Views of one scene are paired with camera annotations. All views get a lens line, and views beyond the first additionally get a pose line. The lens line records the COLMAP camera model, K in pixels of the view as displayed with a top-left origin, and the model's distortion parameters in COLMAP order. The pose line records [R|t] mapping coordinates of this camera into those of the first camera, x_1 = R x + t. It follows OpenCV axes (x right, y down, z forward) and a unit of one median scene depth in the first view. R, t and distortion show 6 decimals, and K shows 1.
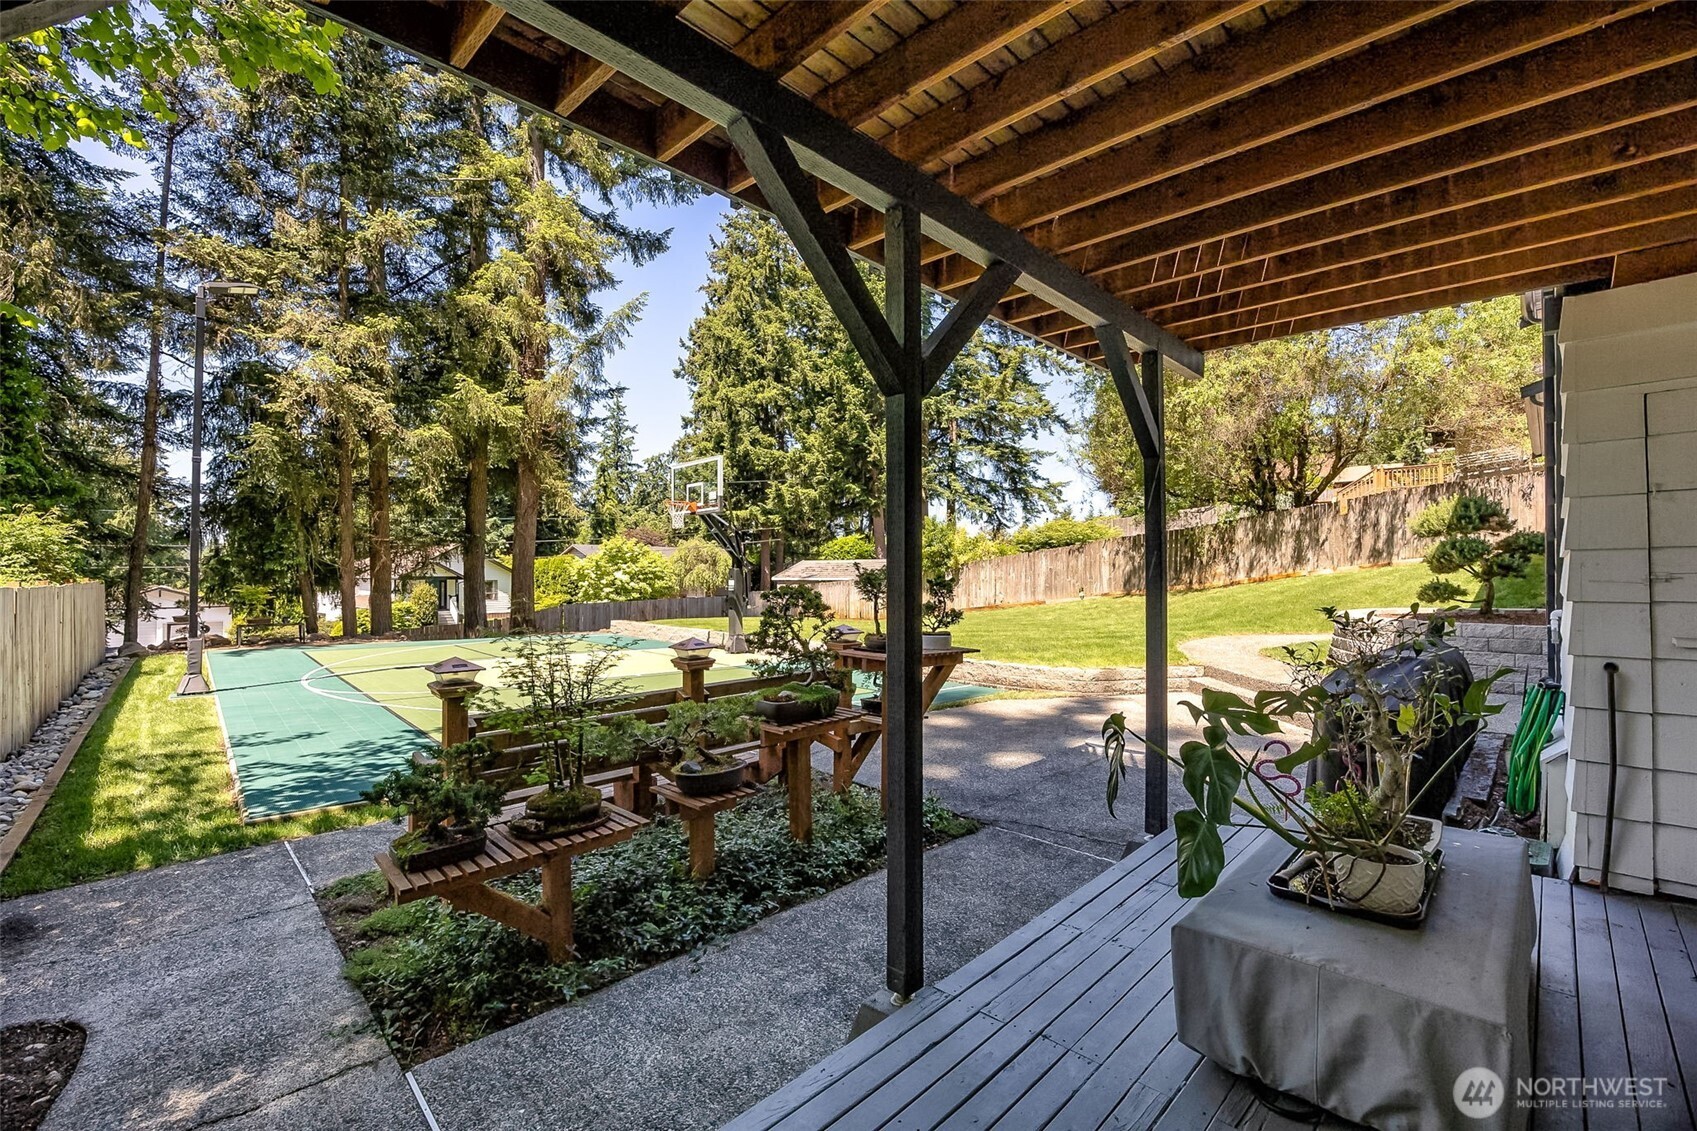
lens RADIAL K [[748.6, 0, 848.5], [0, 748.6, 565.5], [0, 0, 1]] dist [-0.019155, -0.000486]
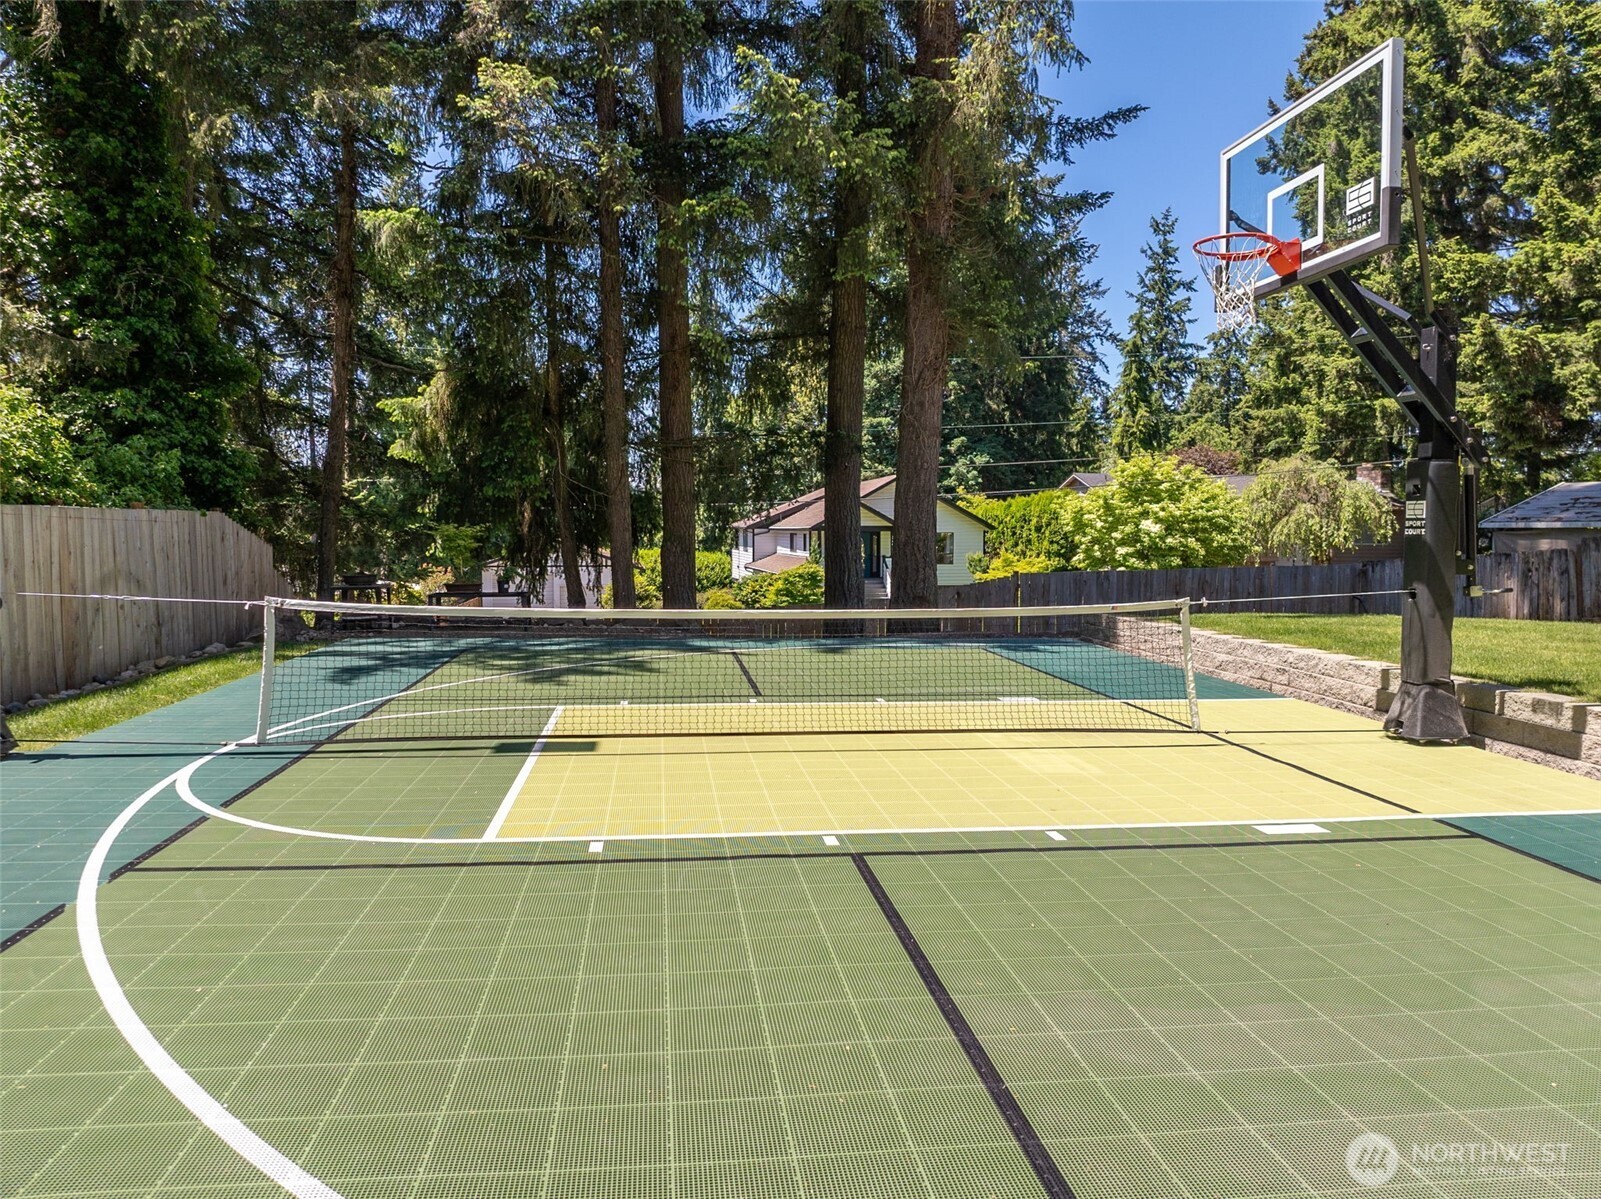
lens RADIAL K [[1133.0, 0, 800.5], [0, 1133.0, 599.5], [0, 0, 1]] dist [-0.035933, -0.001652]
pose [[0.817017, 0.040612, -0.575182, -0.036048], [0.000460, 0.997470, 0.071082, 0.009766], [0.576614, -0.058339, 0.814931, 0.179419]]
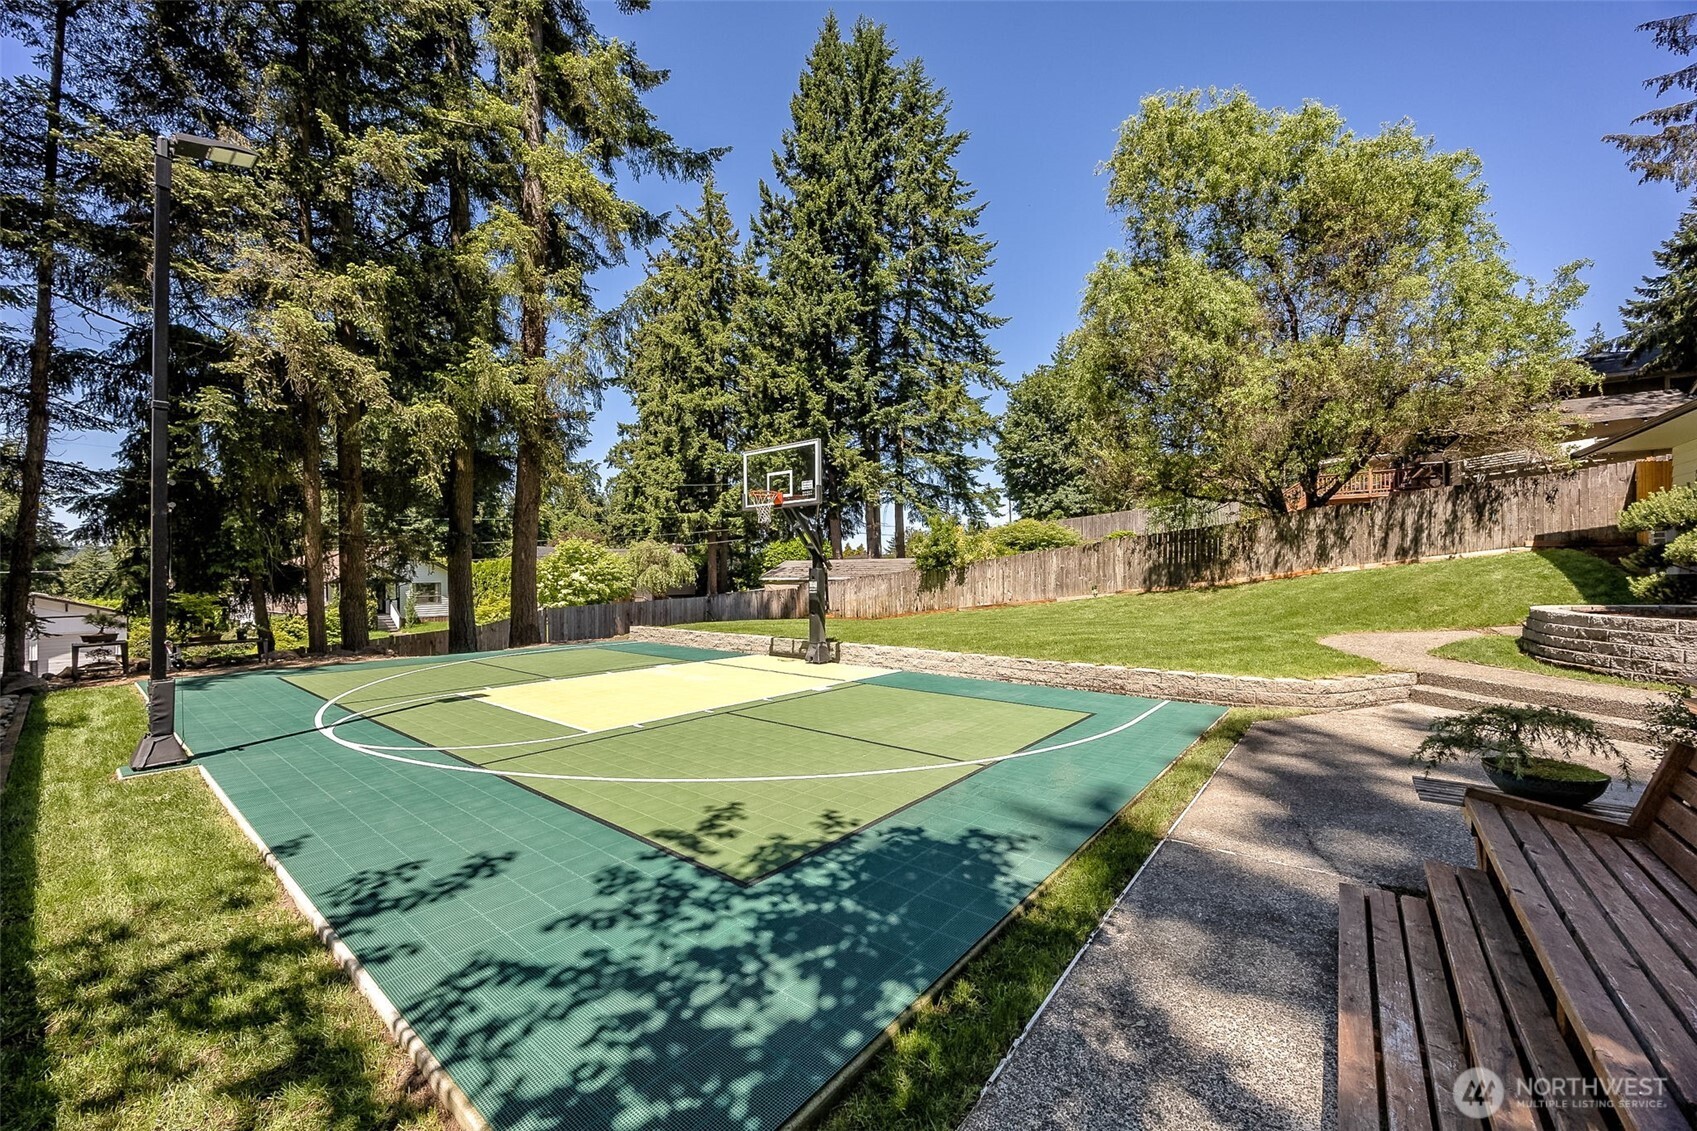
lens RADIAL K [[660.7, 0, 840.4], [0, 660.7, 571.1], [0, 0, 1]] dist [-0.007115, 0.000339]
pose [[0.989656, -0.005738, 0.143343, -0.087028], [0.004552, 0.999953, 0.008605, 0.000046], [-0.143386, -0.007864, 0.989636, 0.079255]]
